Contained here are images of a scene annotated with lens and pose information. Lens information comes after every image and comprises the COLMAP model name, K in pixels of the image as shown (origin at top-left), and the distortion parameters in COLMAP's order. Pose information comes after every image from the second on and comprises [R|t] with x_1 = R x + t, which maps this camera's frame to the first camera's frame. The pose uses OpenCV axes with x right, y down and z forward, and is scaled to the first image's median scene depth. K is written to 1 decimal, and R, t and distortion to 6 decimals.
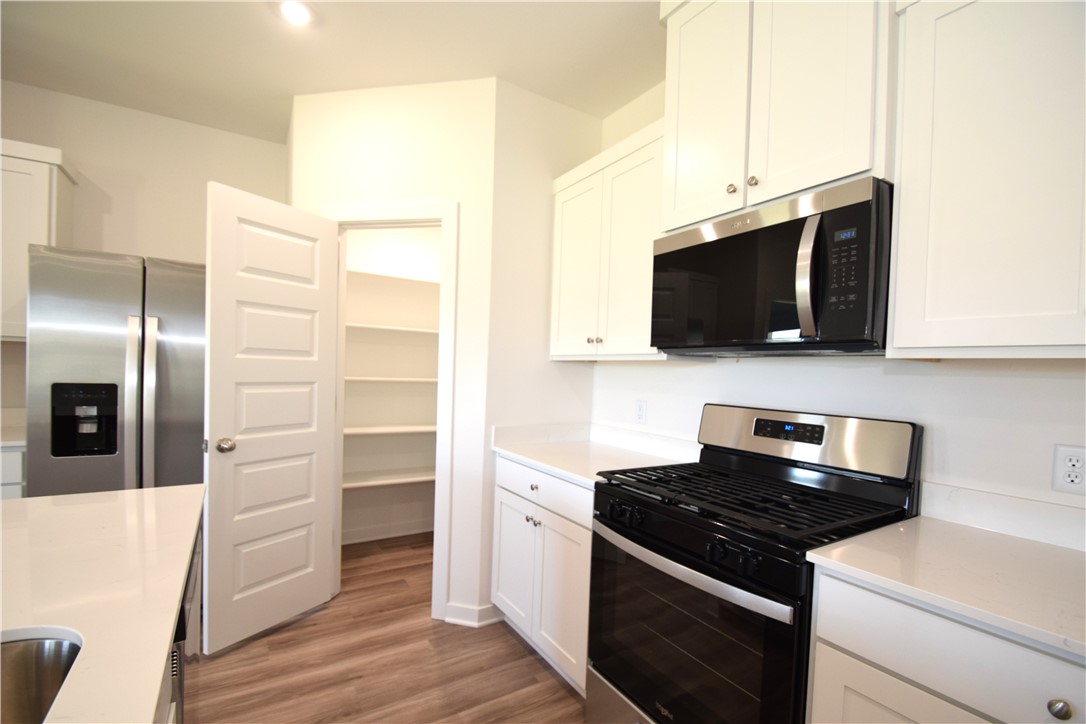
lens RADIAL K [[478.7, 0, 543.5], [0, 478.7, 379.7], [0, 0, 1]] dist [0.007903, -0.013722]
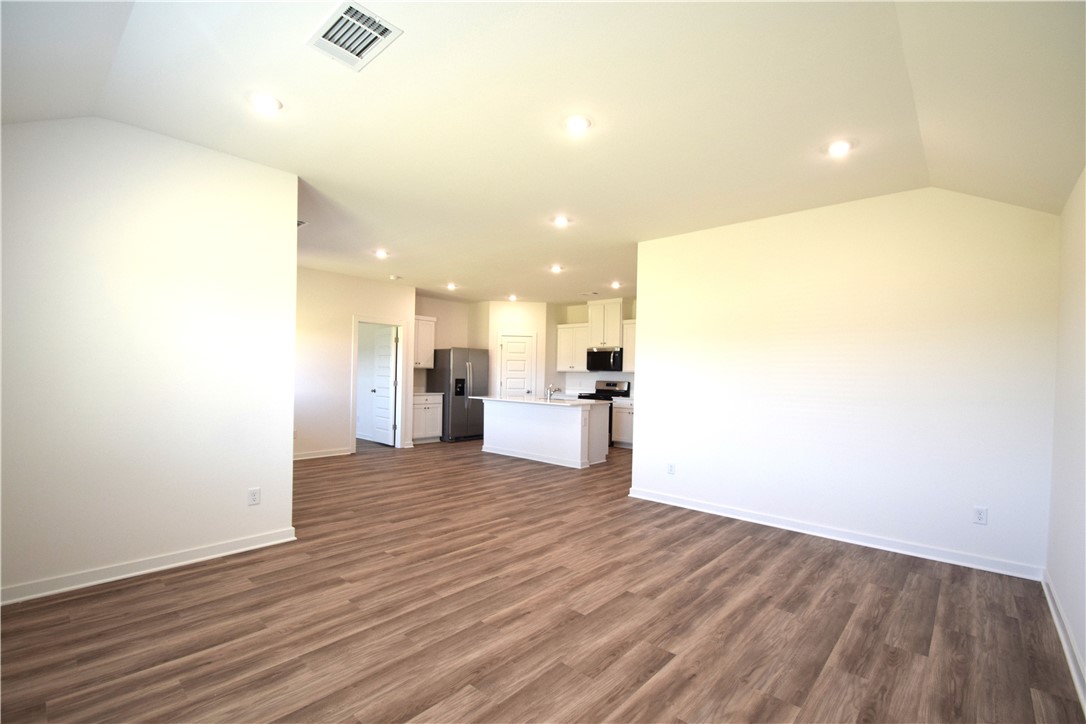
lens RADIAL K [[478.7, 0, 543.5], [0, 478.7, 379.7], [0, 0, 1]] dist [0.007903, -0.013722]
pose [[0.962309, -0.016221, 0.271476, -1.472466], [0.016501, 0.999863, 0.001254, 0.024179], [-0.271459, 0.003273, 0.962444, -3.467705]]
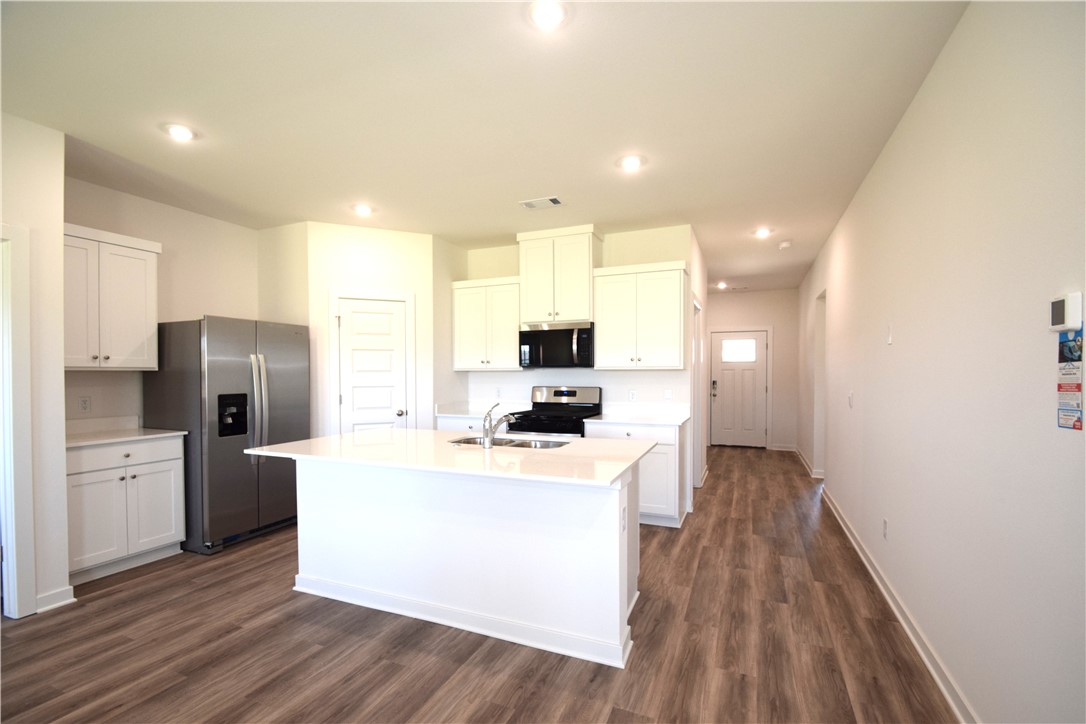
lens RADIAL K [[478.7, 0, 543.5], [0, 478.7, 379.7], [0, 0, 1]] dist [0.007903, -0.013722]
pose [[0.820430, -0.044055, 0.570047, -1.075347], [0.041391, 0.998987, 0.017634, -0.030218], [-0.570246, 0.009127, 0.821423, -1.135294]]
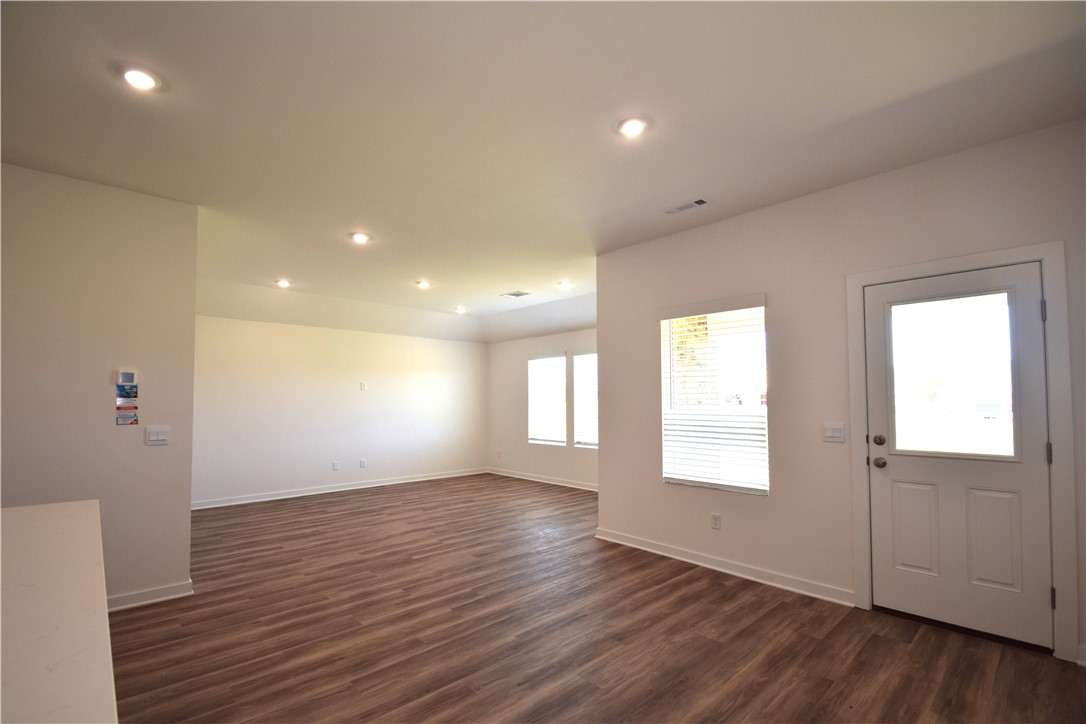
lens RADIAL K [[478.7, 0, 543.5], [0, 478.7, 379.7], [0, 0, 1]] dist [0.007903, -0.013722]
pose [[-0.982701, -0.035297, -0.181806, -1.197423], [-0.031282, 0.999200, -0.024908, -0.078135], [0.182540, -0.018790, -0.983019, 0.787350]]
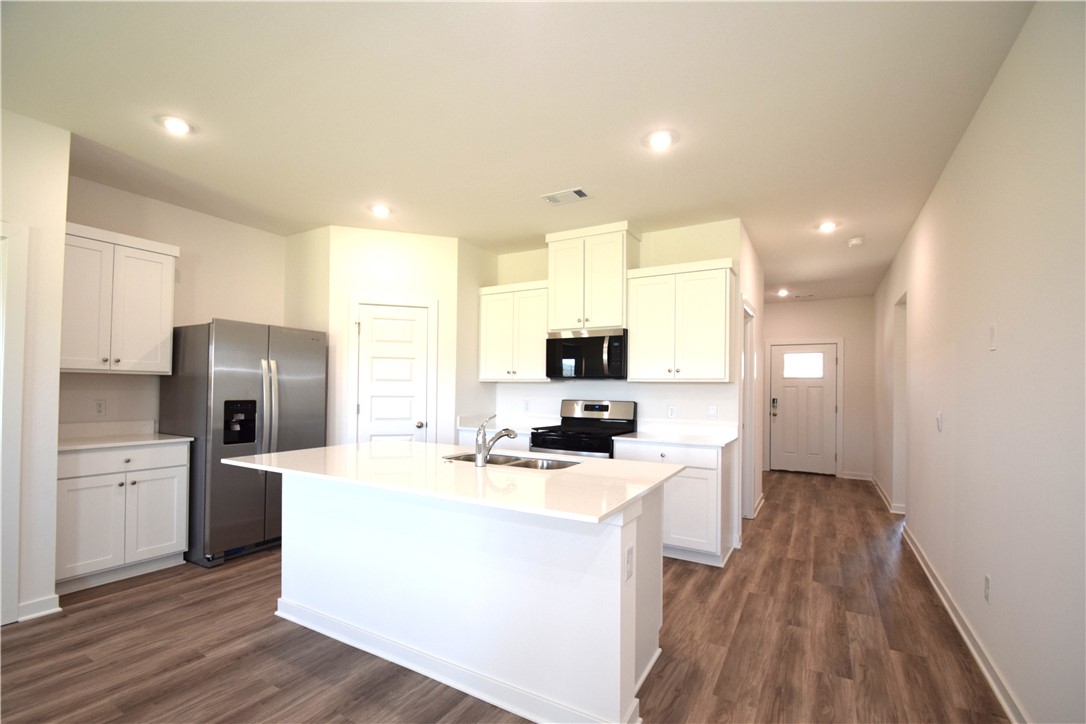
lens RADIAL K [[478.7, 0, 543.5], [0, 478.7, 379.7], [0, 0, 1]] dist [0.007903, -0.013722]
pose [[0.883827, -0.013142, 0.467629, -0.845731], [0.025538, 0.999470, -0.020178, -0.004030], [-0.467116, 0.029776, 0.883694, -1.040775]]
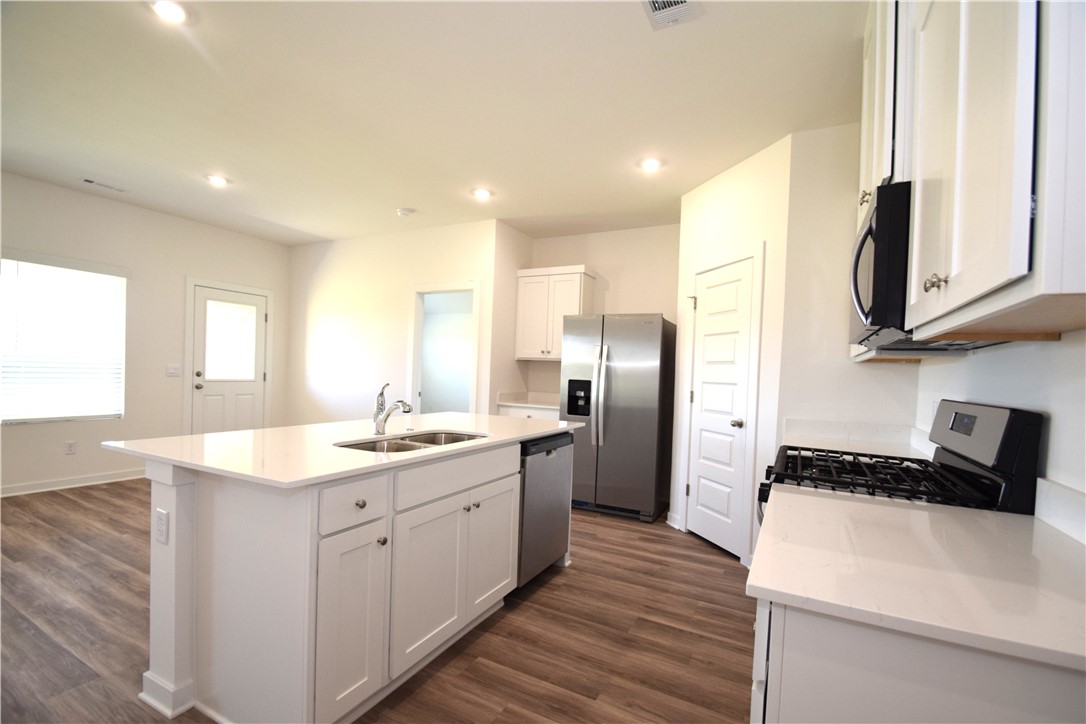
lens RADIAL K [[478.7, 0, 543.5], [0, 478.7, 379.7], [0, 0, 1]] dist [0.007903, -0.013722]
pose [[0.495107, -0.001493, -0.868831, 0.778403], [-0.037334, 0.999038, -0.022992, 0.062729], [0.868030, 0.043820, 0.494575, -0.155321]]
